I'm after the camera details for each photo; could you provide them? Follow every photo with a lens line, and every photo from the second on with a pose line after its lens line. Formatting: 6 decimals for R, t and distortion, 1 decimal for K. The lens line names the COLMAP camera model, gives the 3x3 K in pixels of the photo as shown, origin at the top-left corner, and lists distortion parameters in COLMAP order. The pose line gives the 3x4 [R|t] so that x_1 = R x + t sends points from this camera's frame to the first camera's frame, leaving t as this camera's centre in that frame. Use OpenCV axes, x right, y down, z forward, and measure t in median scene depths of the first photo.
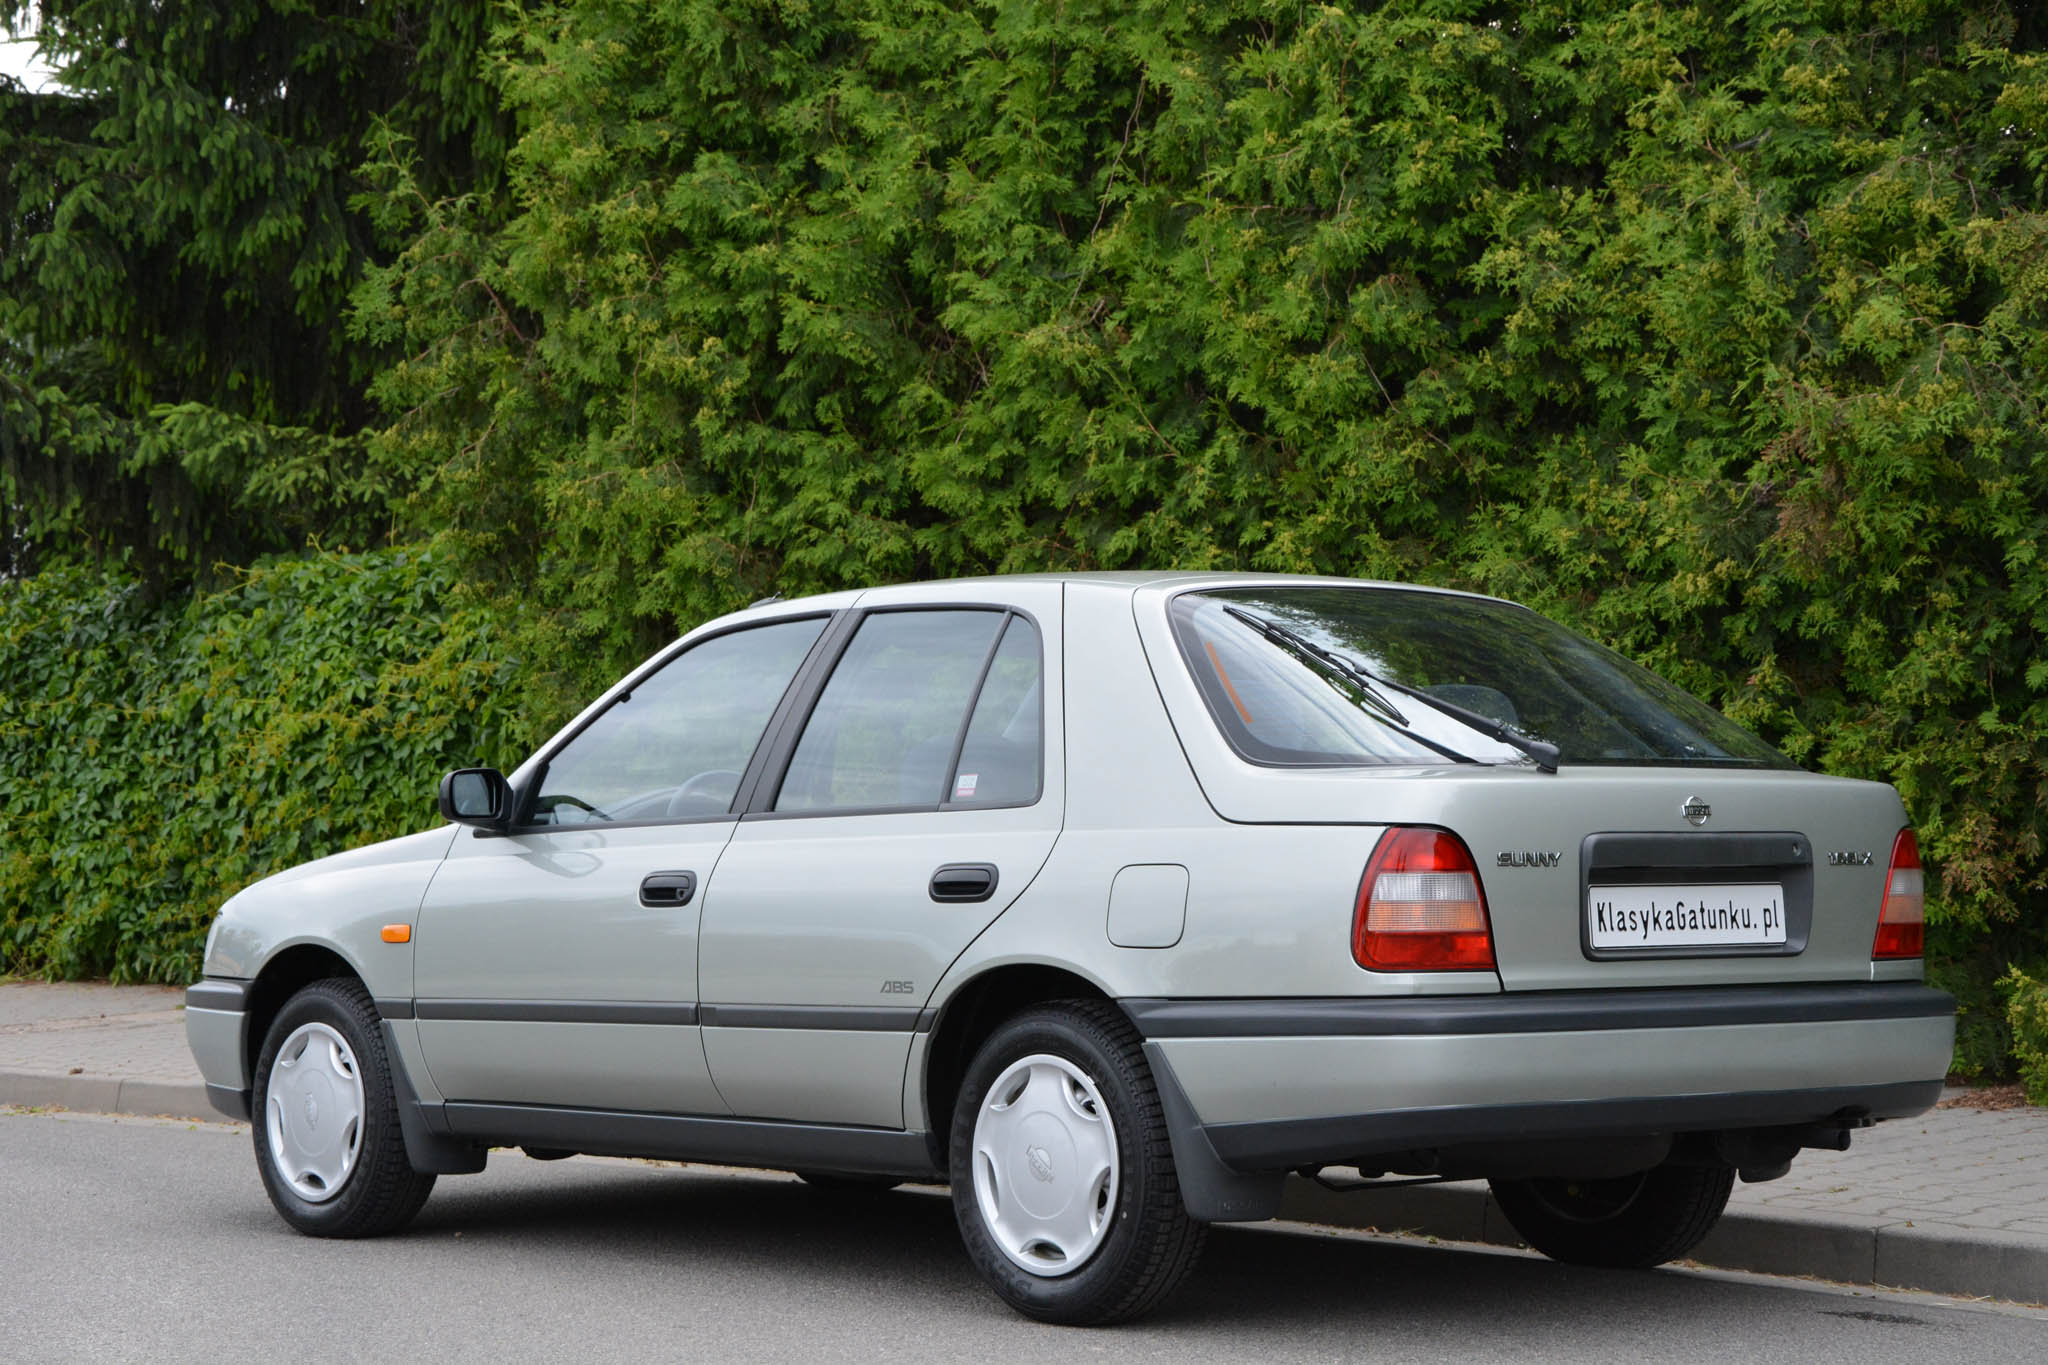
lens RADIAL K [[4094.4, 0, 1012.4], [0, 4094.4, 659.8], [0, 0, 1]] dist [0.380210, 0.000000]
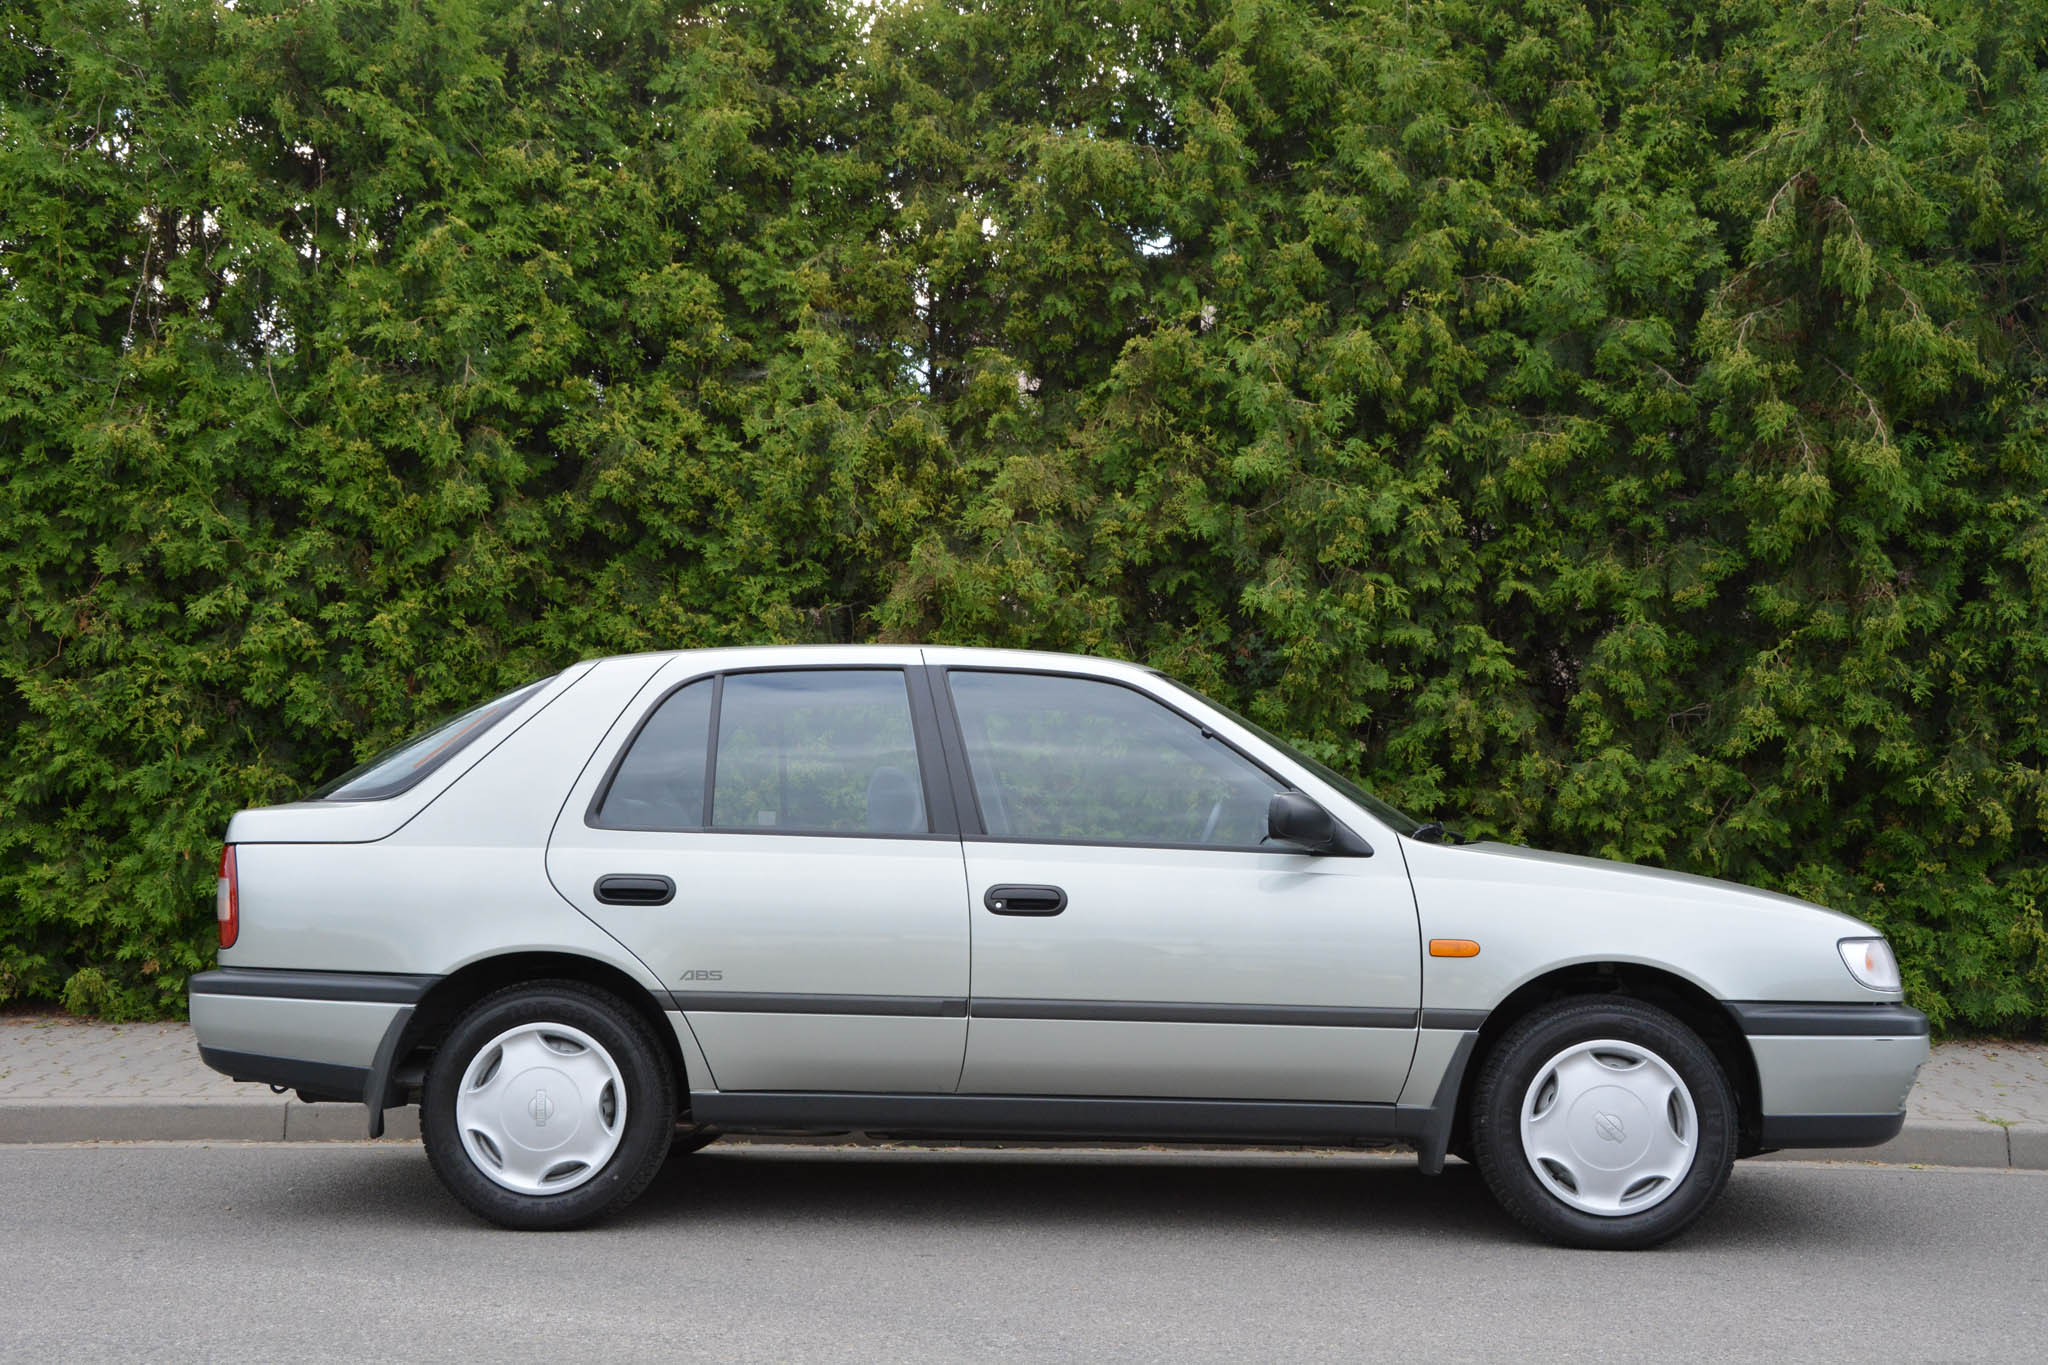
lens RADIAL K [[2686.8, 0, 1029.8], [0, 2686.8, 679.1], [0, 0, 1]] dist [0.122055, 0.000000]
pose [[0.664754, 0.061824, 0.744500, -0.463859], [-0.046232, 0.998064, -0.041600, 0.016620], [-0.745631, -0.006766, 0.666325, 0.312471]]
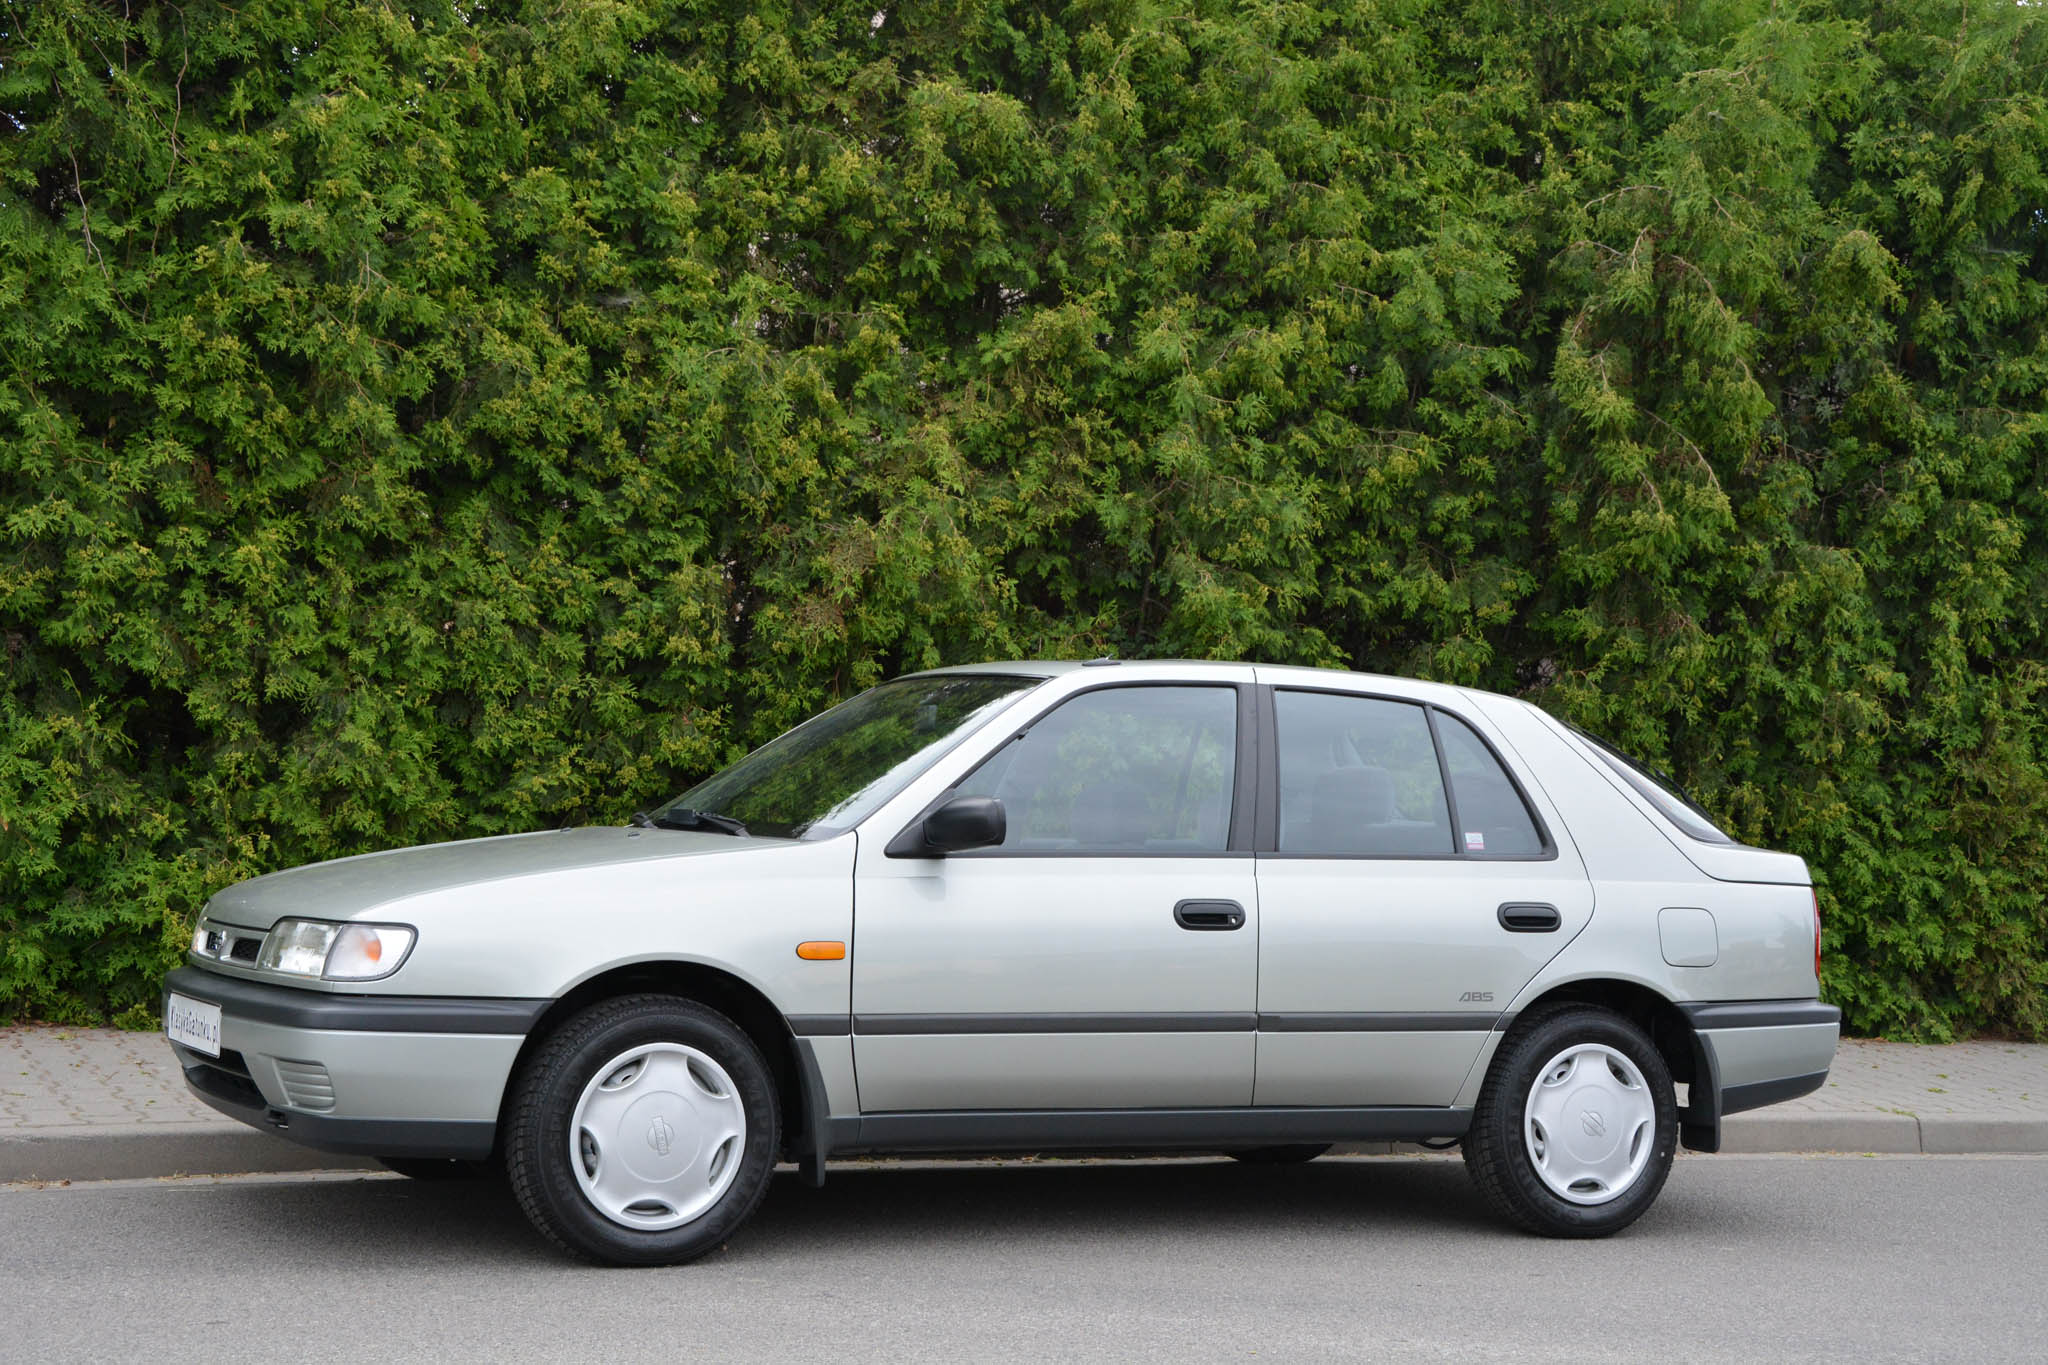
lens RADIAL K [[2963.0, 0, 1020.0], [0, 2963.0, 681.4], [0, 0, 1]] dist [0.182026, 0.000000]
pose [[0.249959, 0.061343, 0.966311, -0.703999], [-0.083212, 0.995660, -0.041682, 0.022912], [-0.964674, -0.069990, 0.253978, 0.652133]]
